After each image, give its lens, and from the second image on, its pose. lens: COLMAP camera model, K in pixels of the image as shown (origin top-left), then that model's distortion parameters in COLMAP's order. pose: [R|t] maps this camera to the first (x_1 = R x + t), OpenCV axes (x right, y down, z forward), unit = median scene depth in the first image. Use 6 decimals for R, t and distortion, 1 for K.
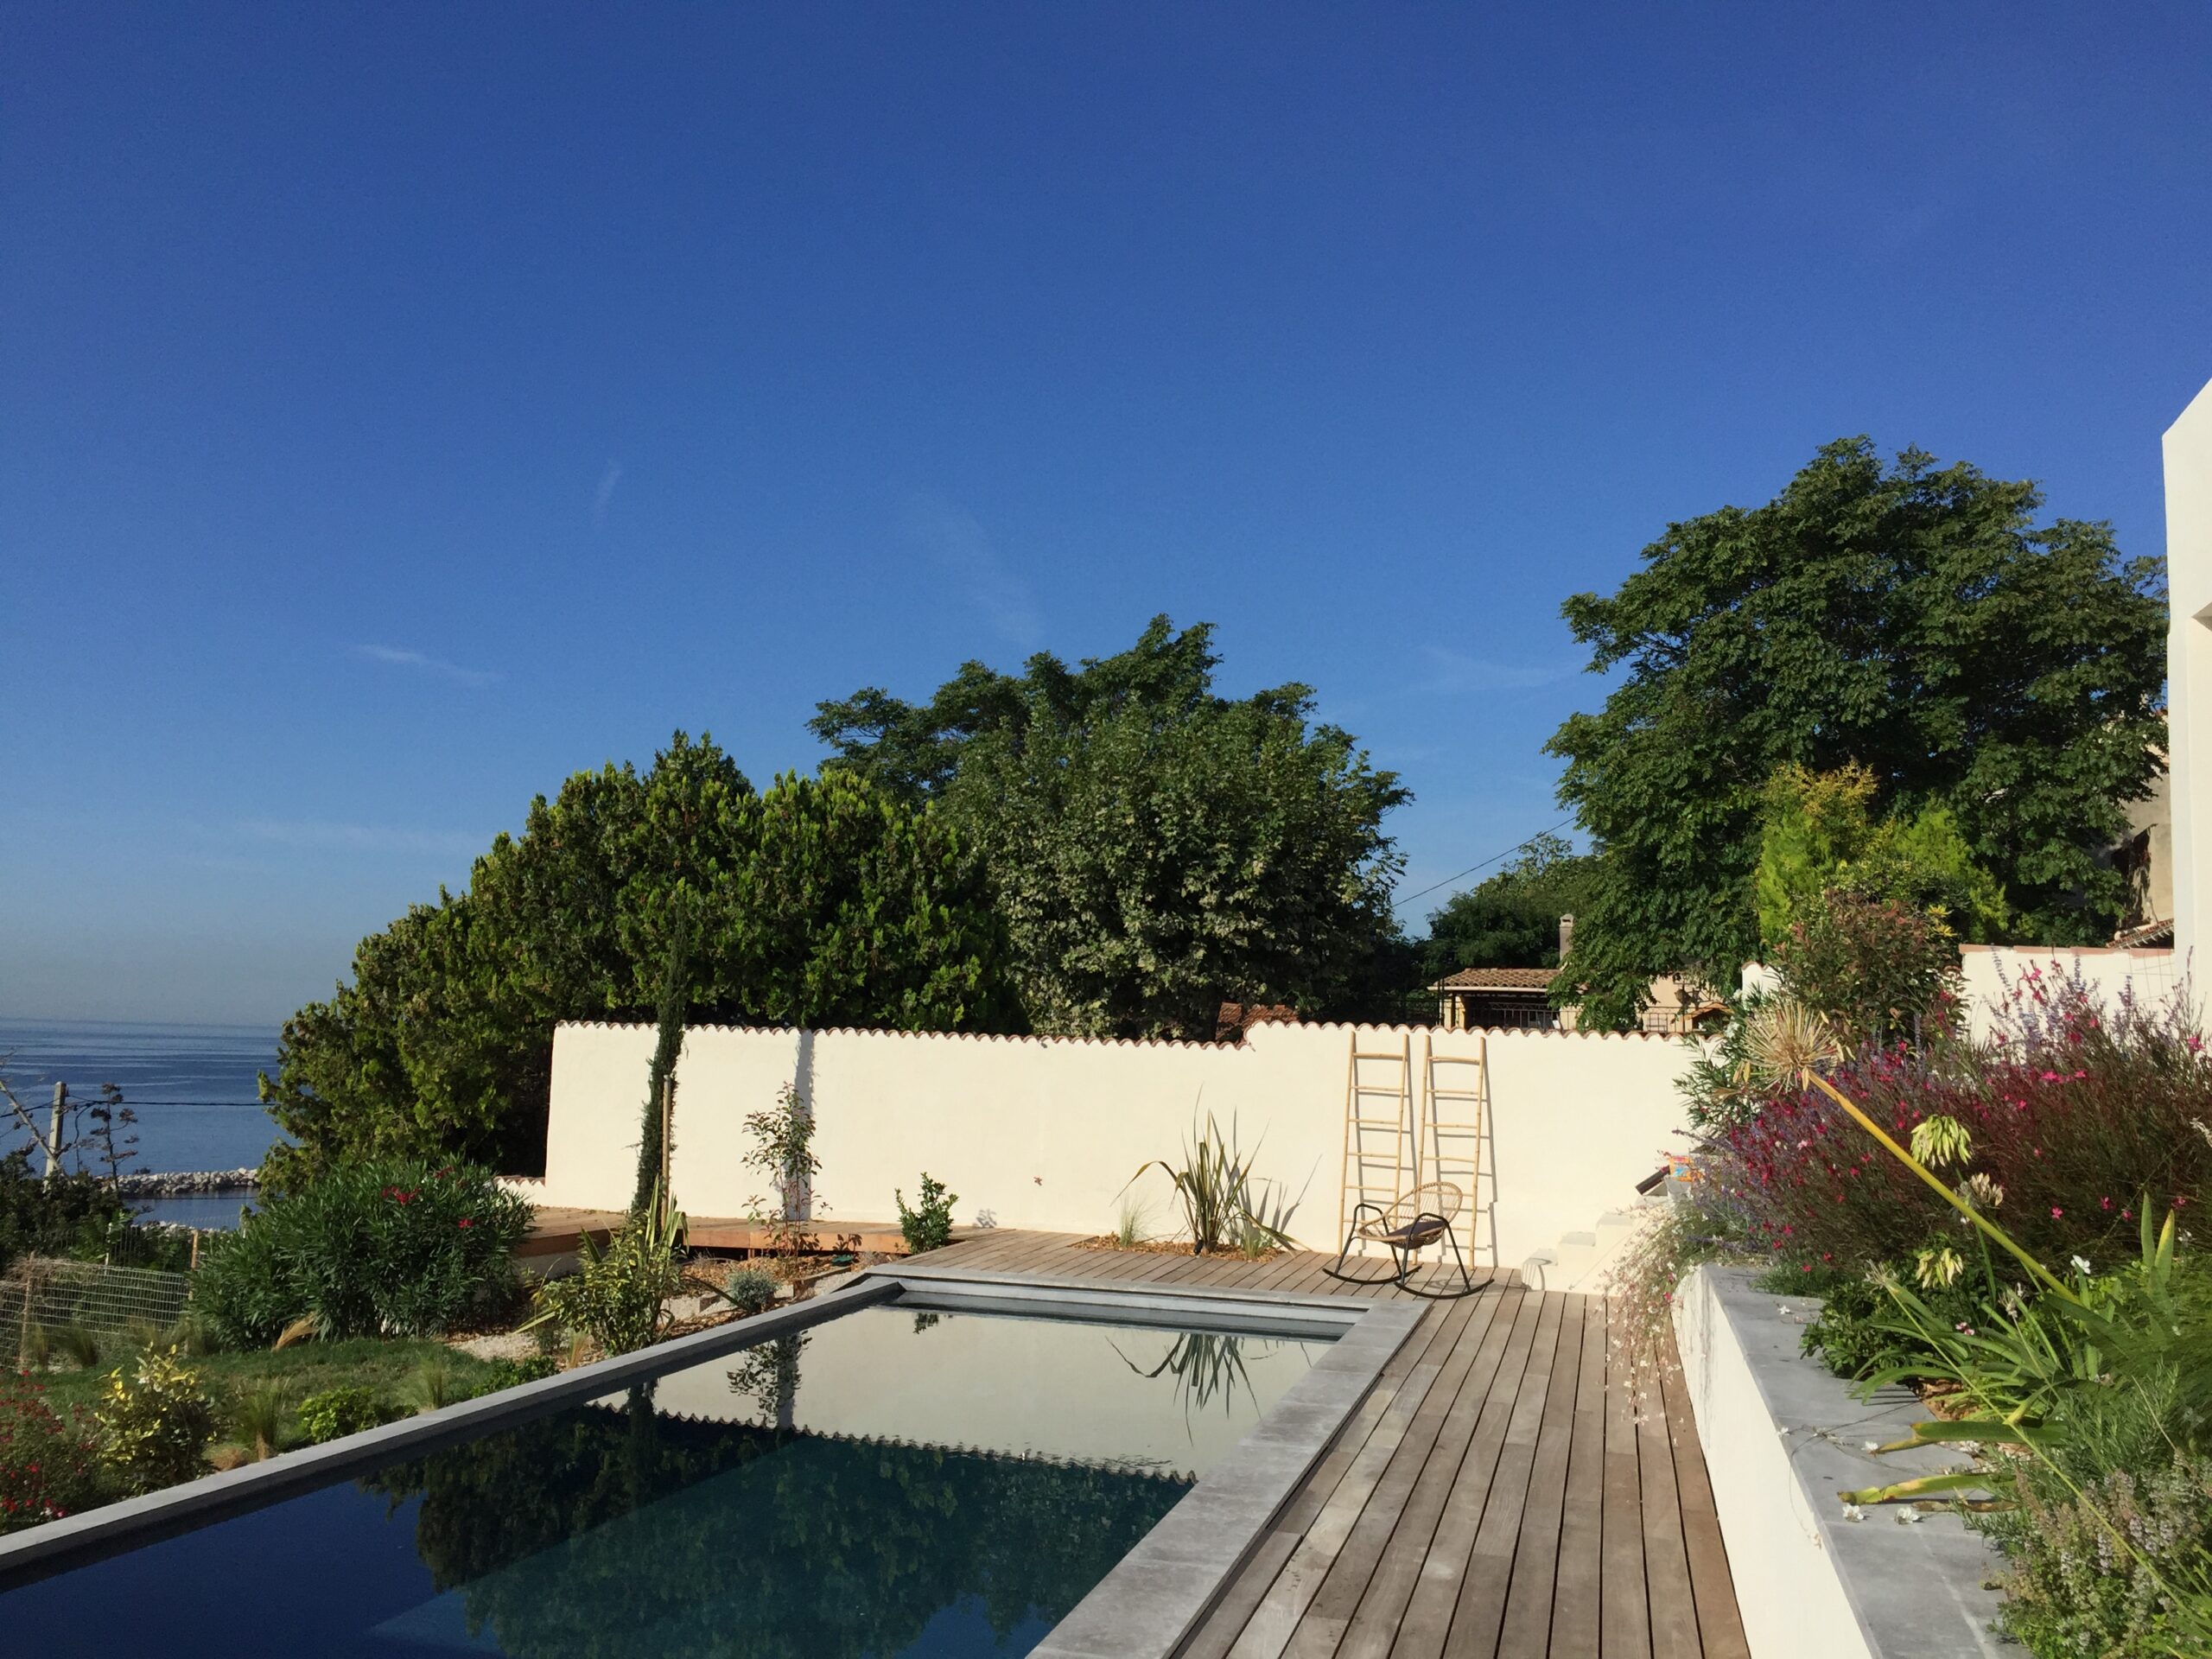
lens RADIAL K [[1895.5, 0, 1107.5], [0, 1895.5, 815.1], [0, 0, 1]] dist [0.095799, -0.134795]
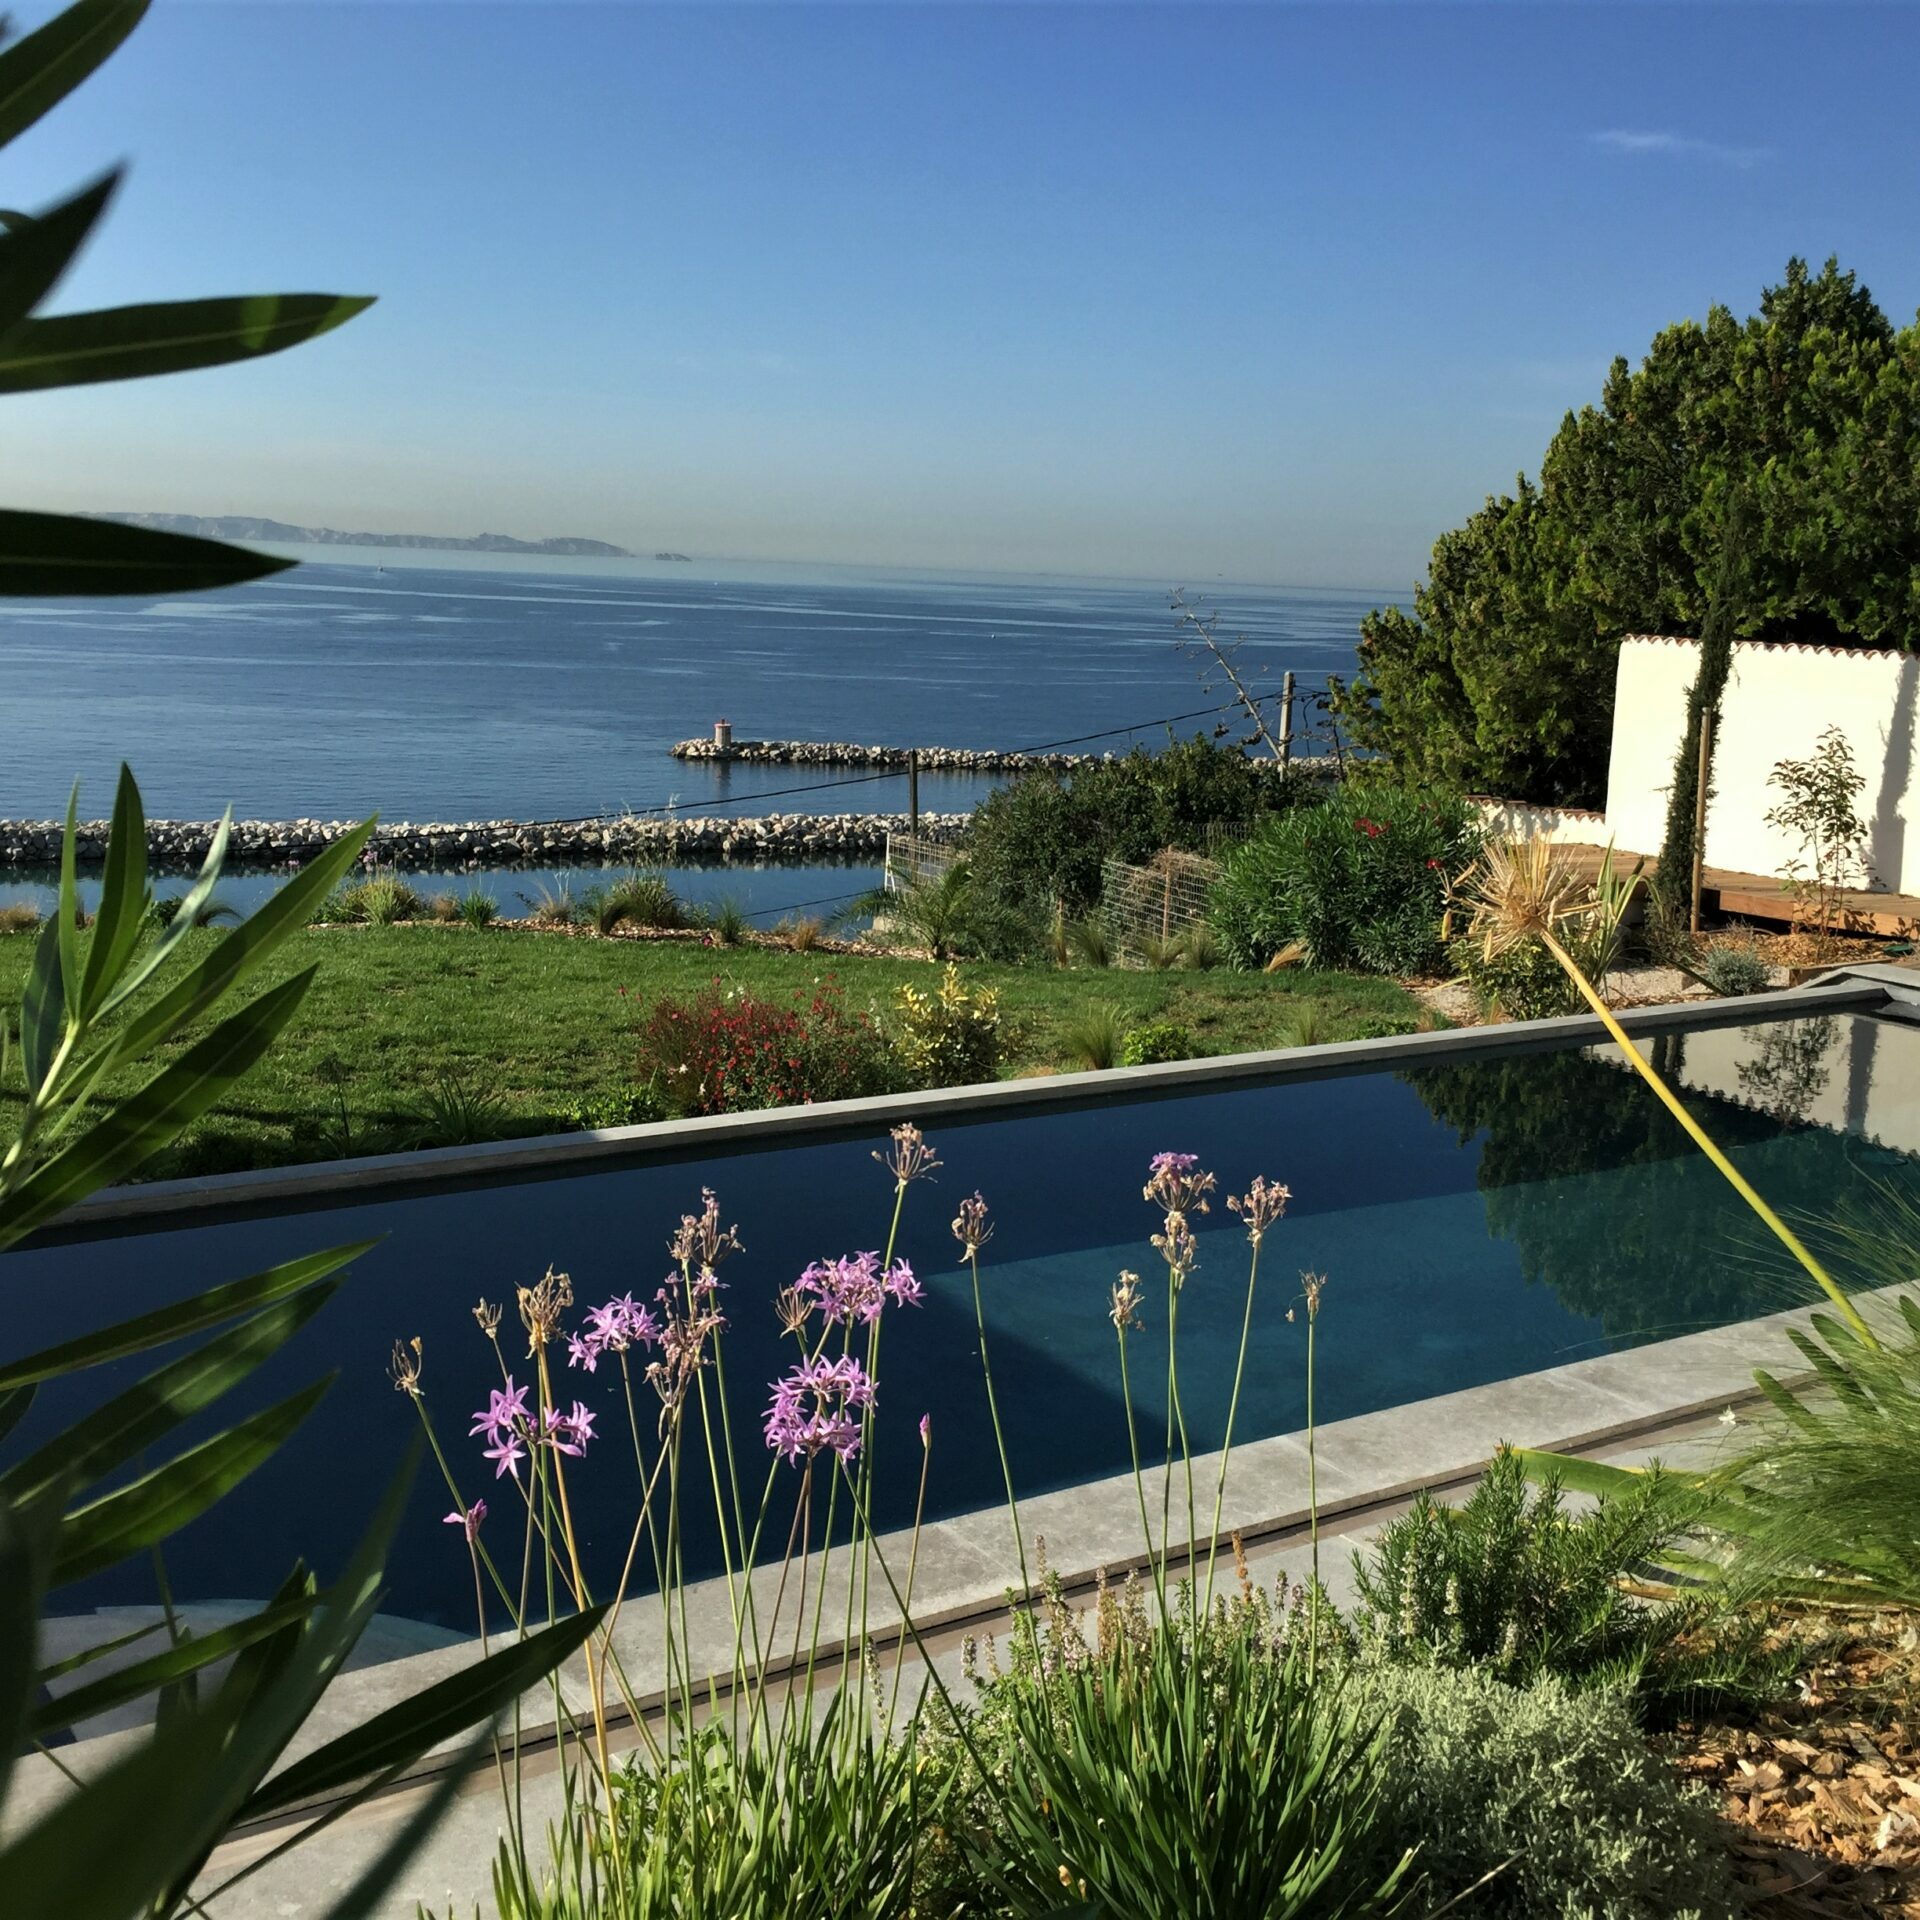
lens RADIAL K [[2187.8, 0, 960.6], [0, 2187.8, 977.2], [0, 0, 1]] dist [0.079675, -0.102449]
pose [[0.763830, 0.118783, -0.634393, 0.129370], [0.059762, 0.965680, 0.252767, -0.010868], [0.642645, -0.230983, 0.730516, 0.059372]]
